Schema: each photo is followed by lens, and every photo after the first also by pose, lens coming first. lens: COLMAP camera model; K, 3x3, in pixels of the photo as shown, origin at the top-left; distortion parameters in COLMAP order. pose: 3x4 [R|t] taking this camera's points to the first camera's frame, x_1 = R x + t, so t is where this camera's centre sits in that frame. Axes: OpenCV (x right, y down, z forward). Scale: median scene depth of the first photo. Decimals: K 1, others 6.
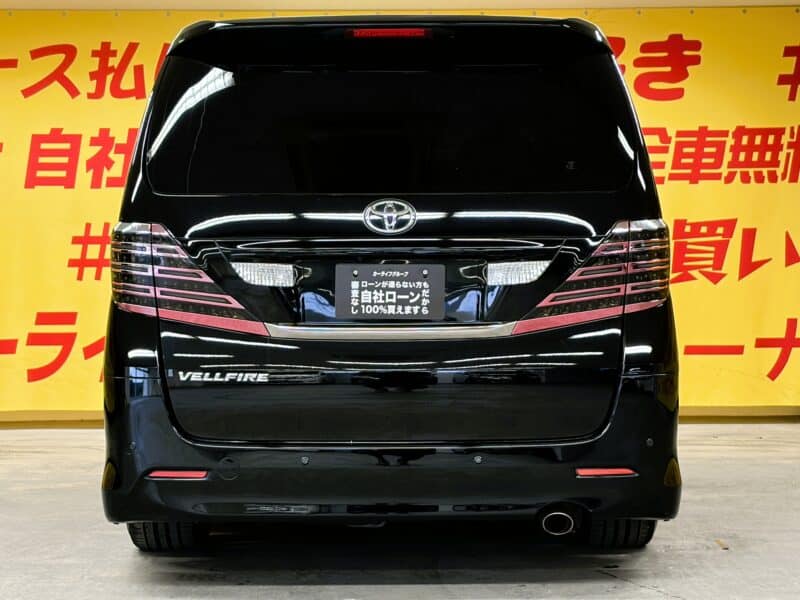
lens RADIAL K [[1815.4, 0, 384.1], [0, 1815.4, 287.7], [0, 0, 1]] dist [0.208442, 0.000000]
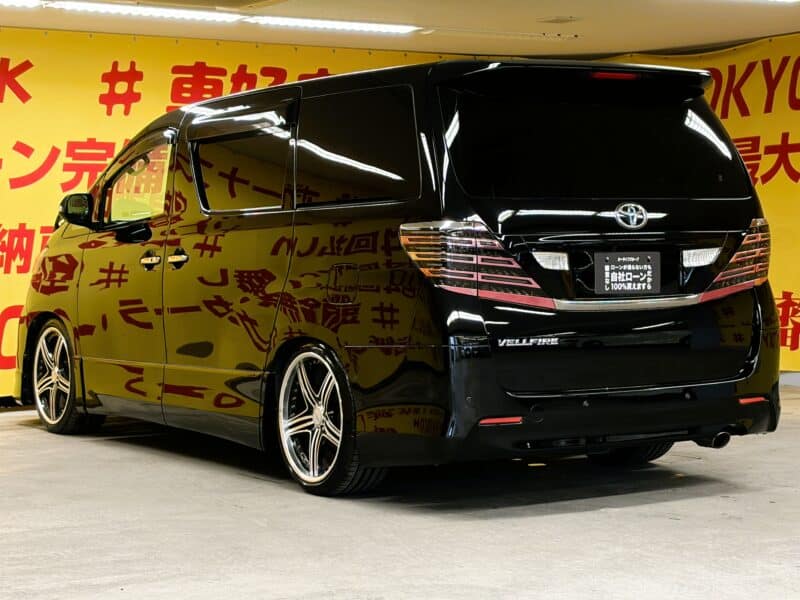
lens RADIAL K [[1692.7, 0, 382.9], [0, 1692.7, 278.8], [0, 0, 1]] dist [0.196240, 0.000000]
pose [[0.847076, -0.018831, 0.531138, -0.803011], [0.021592, 0.999766, 0.001011, 0.001415], [-0.531033, 0.010612, 0.847285, 0.049289]]
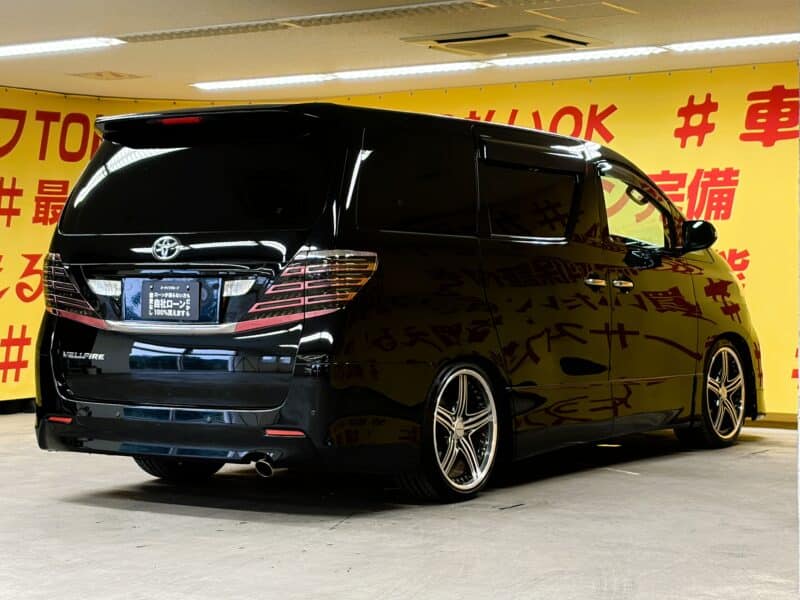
lens RADIAL K [[1666.9, 0, 402.1], [0, 1666.9, 296.5], [0, 0, 1]] dist [0.098338, 0.000000]
pose [[0.835619, 0.011626, -0.549186, 0.884912], [-0.015719, 0.999873, -0.002750, -0.000061], [0.549084, 0.010931, 0.835696, -0.005683]]
